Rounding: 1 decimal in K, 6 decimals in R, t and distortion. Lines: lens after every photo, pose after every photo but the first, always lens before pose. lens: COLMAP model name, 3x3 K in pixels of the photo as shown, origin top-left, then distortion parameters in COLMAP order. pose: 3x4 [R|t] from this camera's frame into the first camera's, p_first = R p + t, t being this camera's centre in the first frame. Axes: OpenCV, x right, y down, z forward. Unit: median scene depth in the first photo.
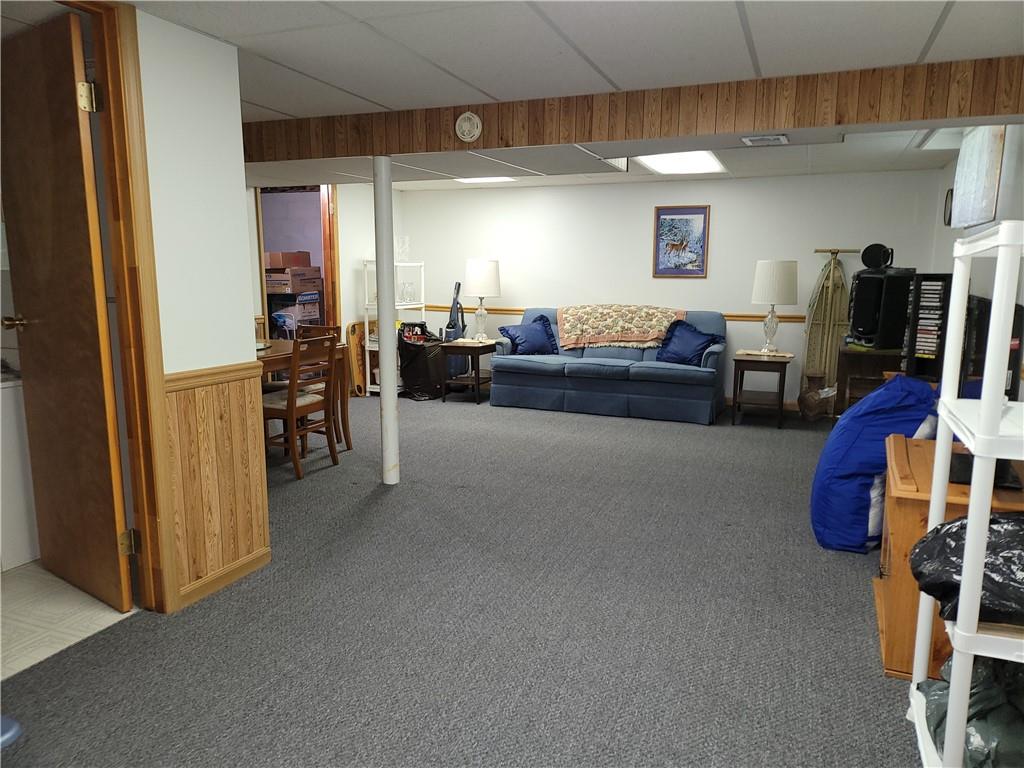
lens RADIAL K [[717.4, 0, 512.0], [0, 717.4, 388.1], [0, 0, 1]] dist [0.035881, -0.001143]
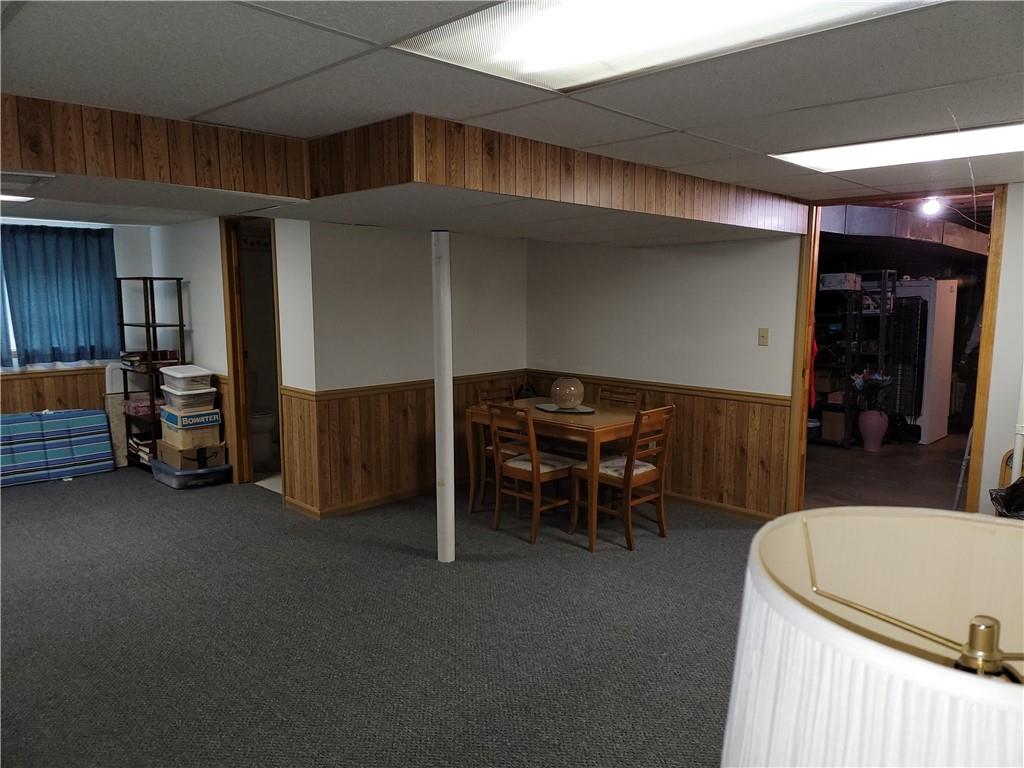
lens RADIAL K [[717.4, 0, 512.0], [0, 717.4, 388.1], [0, 0, 1]] dist [0.035881, -0.001143]
pose [[-0.380152, 0.121599, -0.916896, 0.965050], [-0.150852, 0.969895, 0.191172, -0.426607], [0.912539, 0.210990, -0.350365, 2.005247]]
